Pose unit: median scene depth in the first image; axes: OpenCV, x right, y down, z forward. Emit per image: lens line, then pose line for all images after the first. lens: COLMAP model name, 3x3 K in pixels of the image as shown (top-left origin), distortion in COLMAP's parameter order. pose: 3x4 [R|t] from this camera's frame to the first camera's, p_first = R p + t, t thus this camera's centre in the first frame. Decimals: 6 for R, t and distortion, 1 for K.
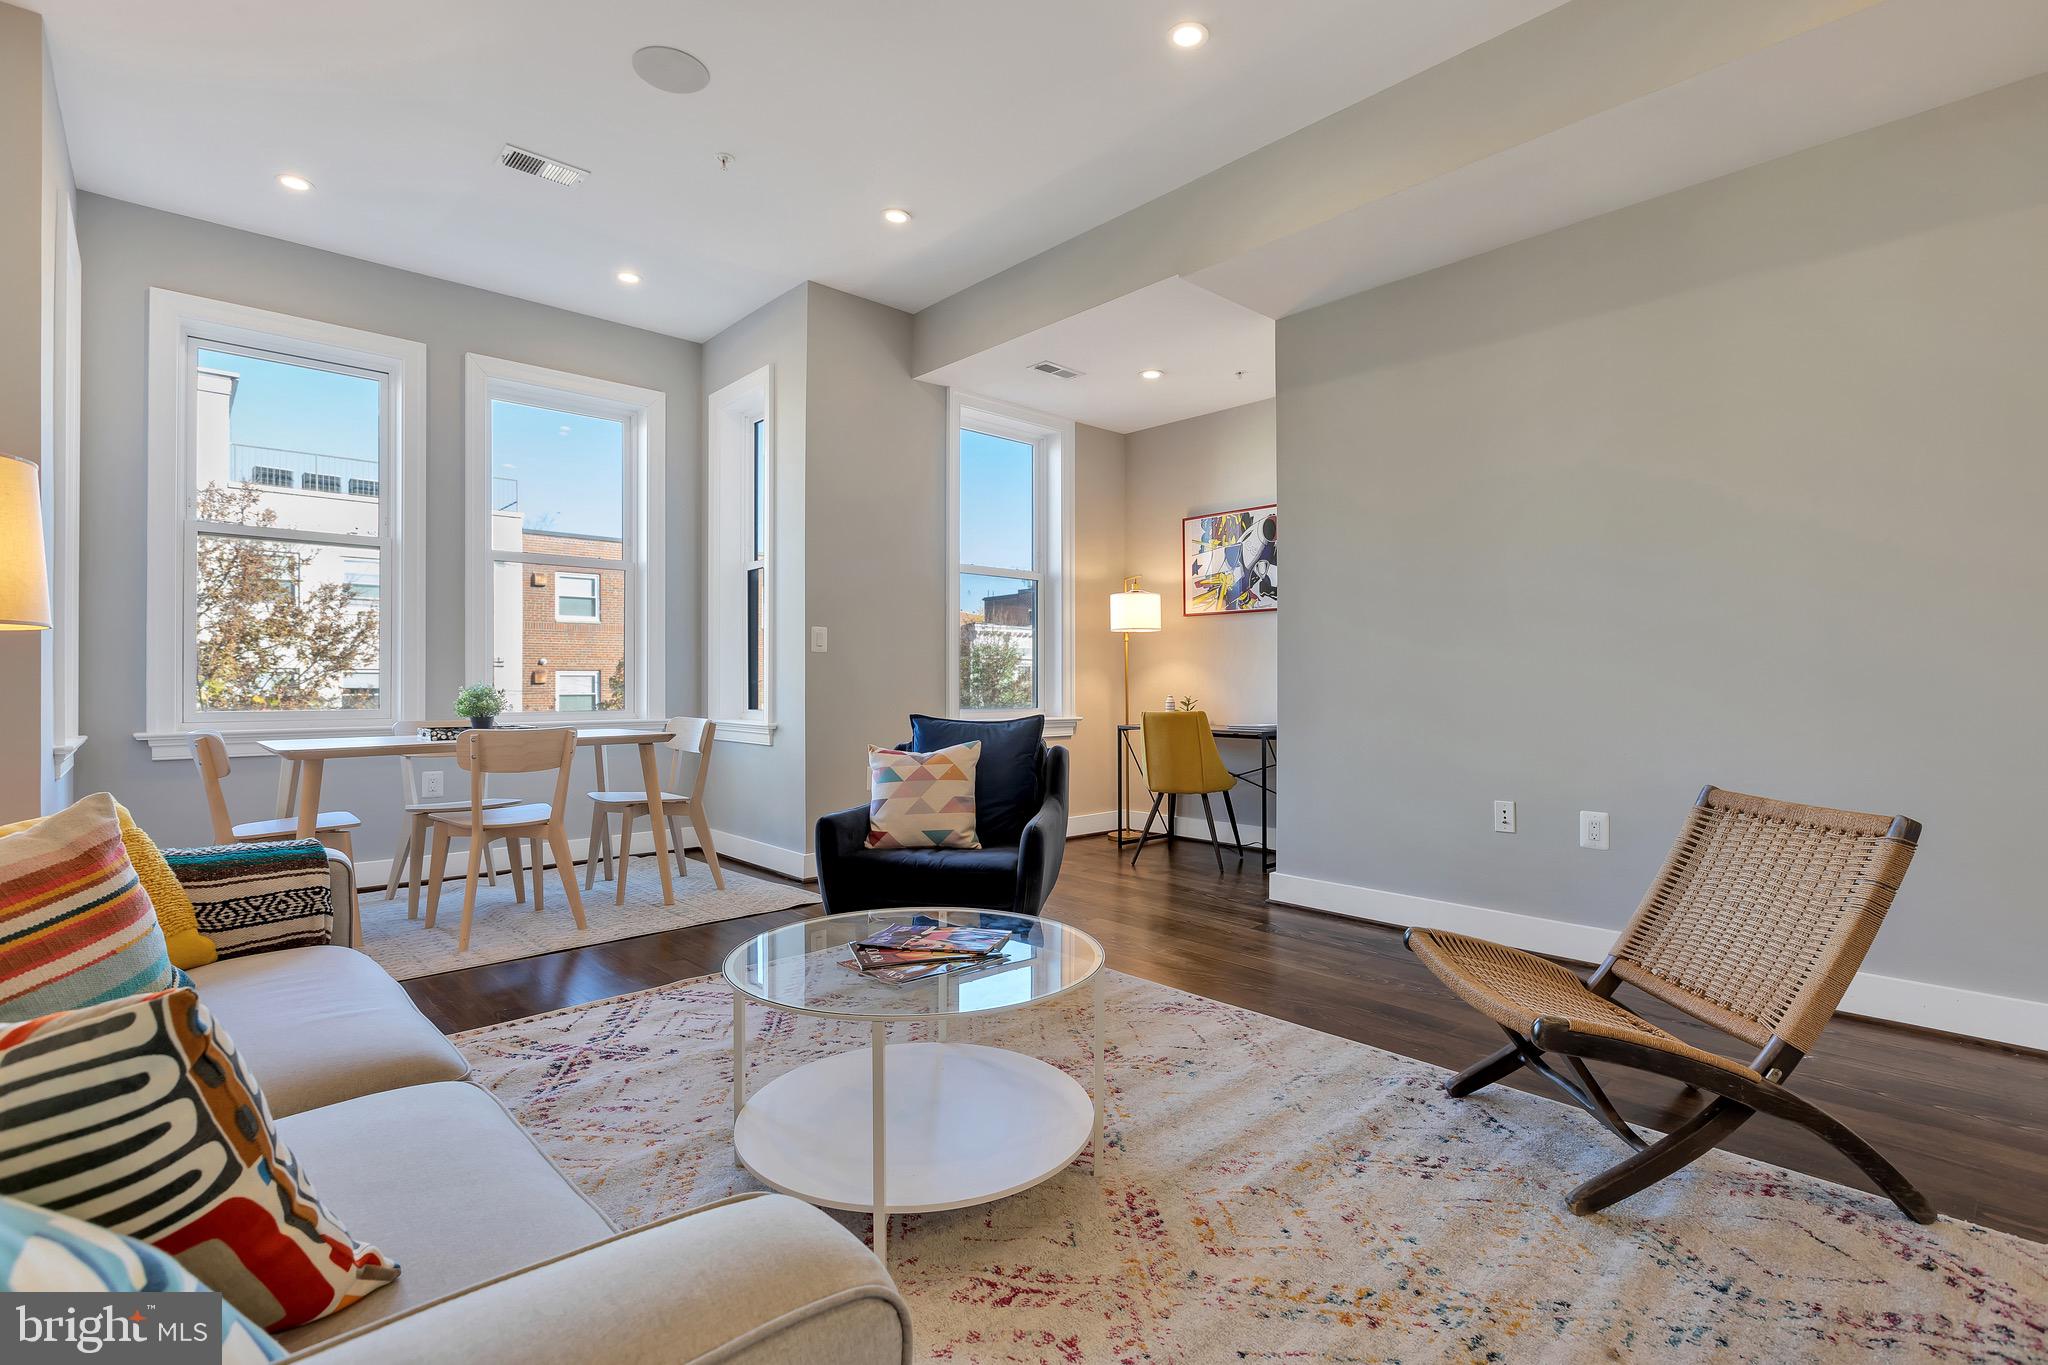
lens RADIAL K [[949.3, 0, 1027.0], [0, 949.3, 678.3], [0, 0, 1]] dist [-0.004481, 0.000431]
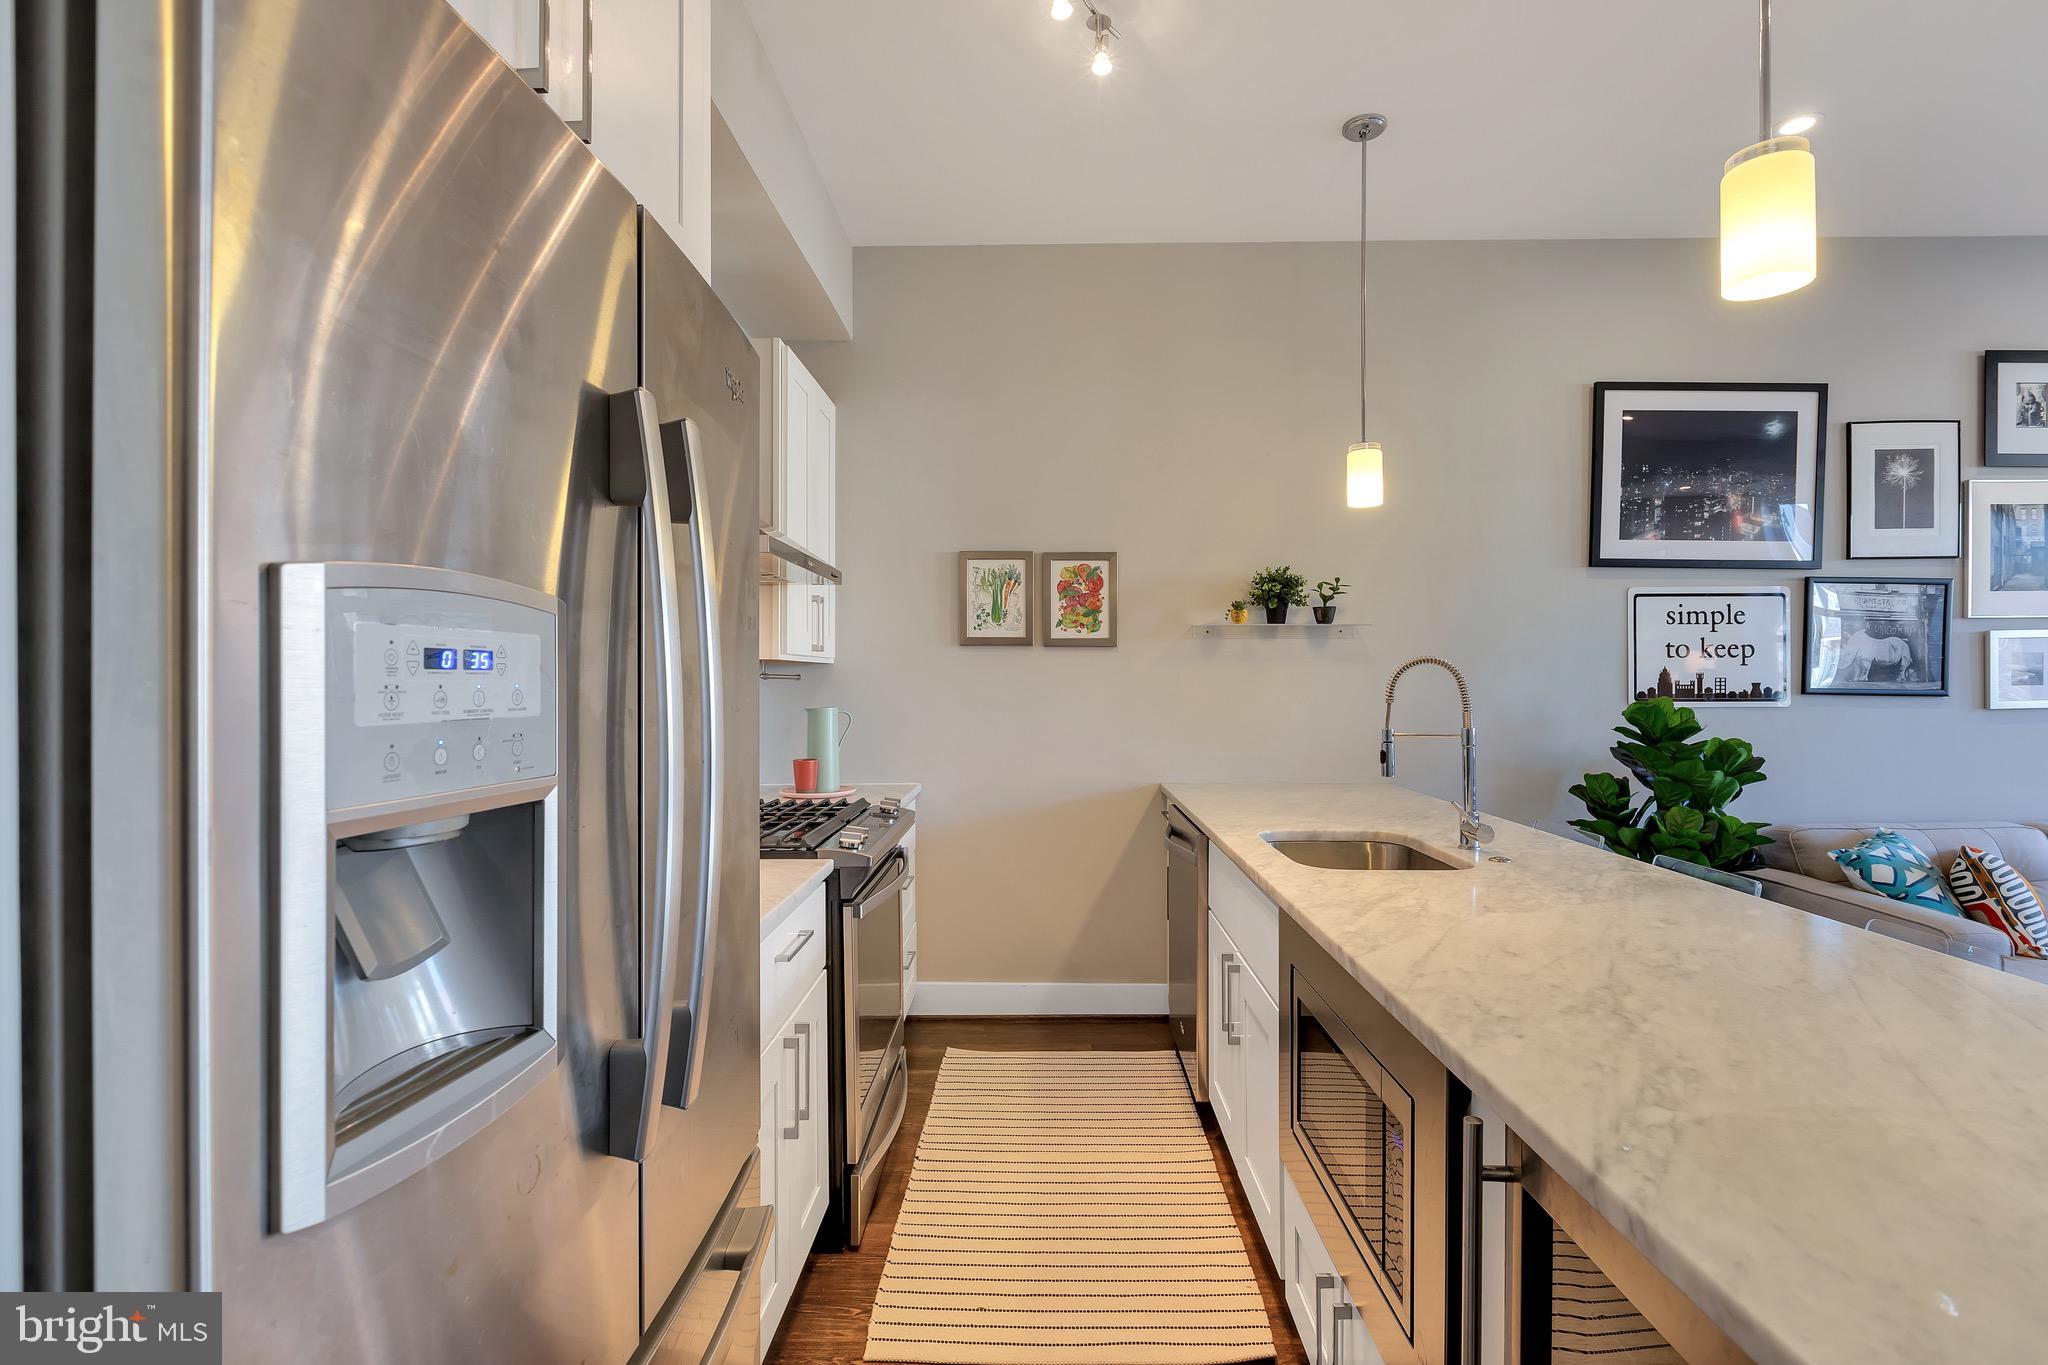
lens RADIAL K [[949.3, 0, 1034.4], [0, 949.3, 679.9], [0, 0, 1]] dist [-0.004481, 0.000431]
pose [[-0.683590, 0.002194, -0.729863, 0.723139], [0.005463, 0.999983, -0.002110, -0.062652], [0.729846, -0.005430, -0.683590, 0.116861]]
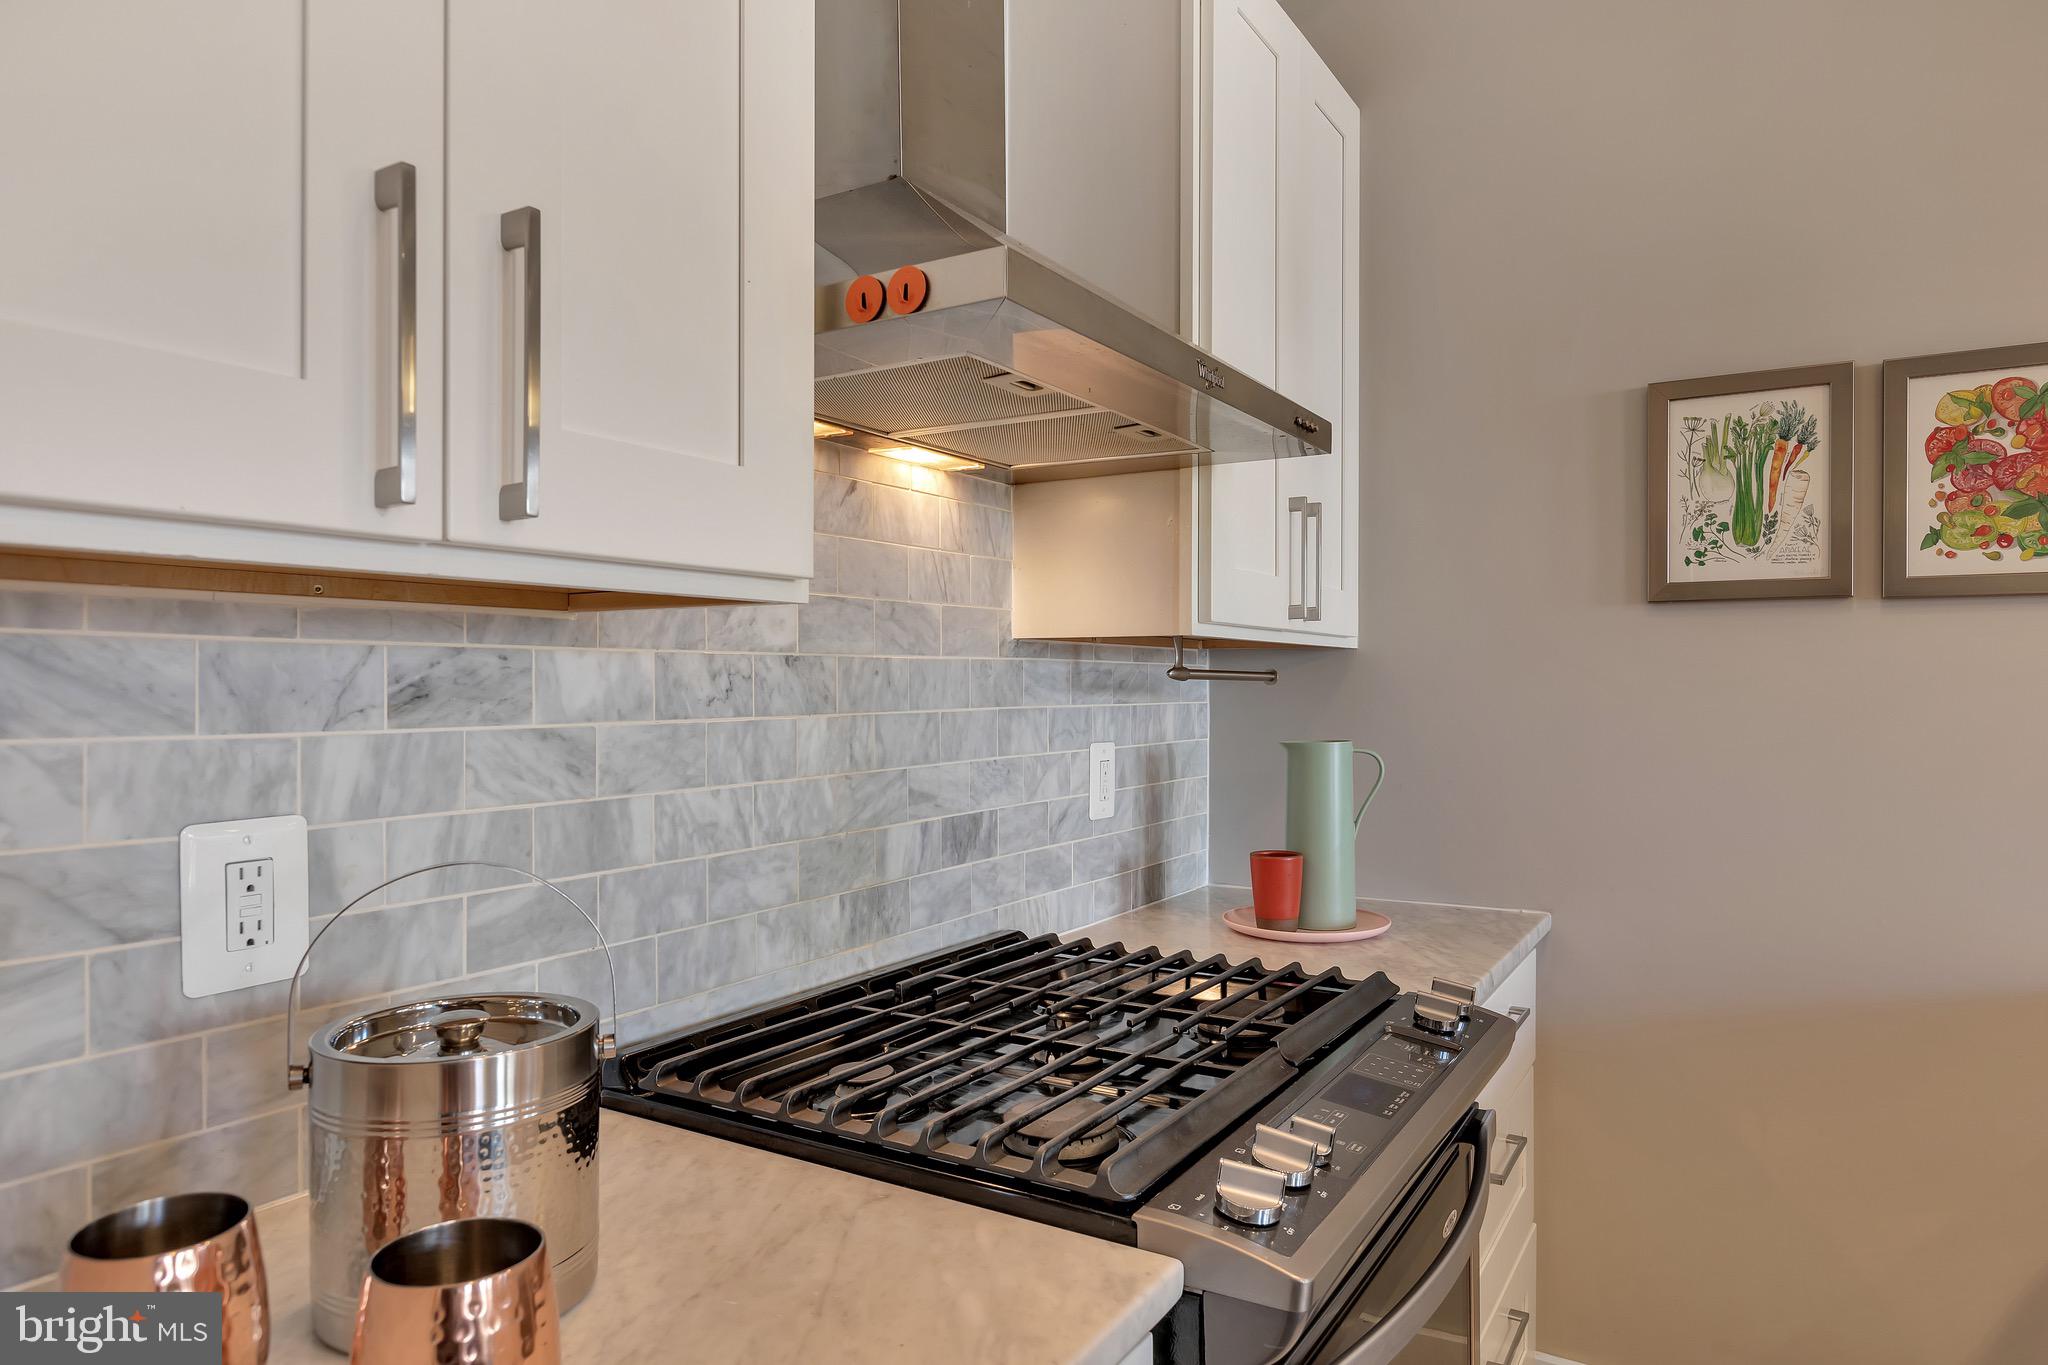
lens RADIAL K [[1229.6, 0, 1033.5], [0, 1229.6, 689.5], [0, 0, 1]] dist [-0.009489, 0.002859]
pose [[-0.963213, 0.001919, -0.268731, 0.535515], [0.001861, 0.999998, 0.000468, -0.062791], [0.268731, -0.000049, -0.963215, -0.086829]]
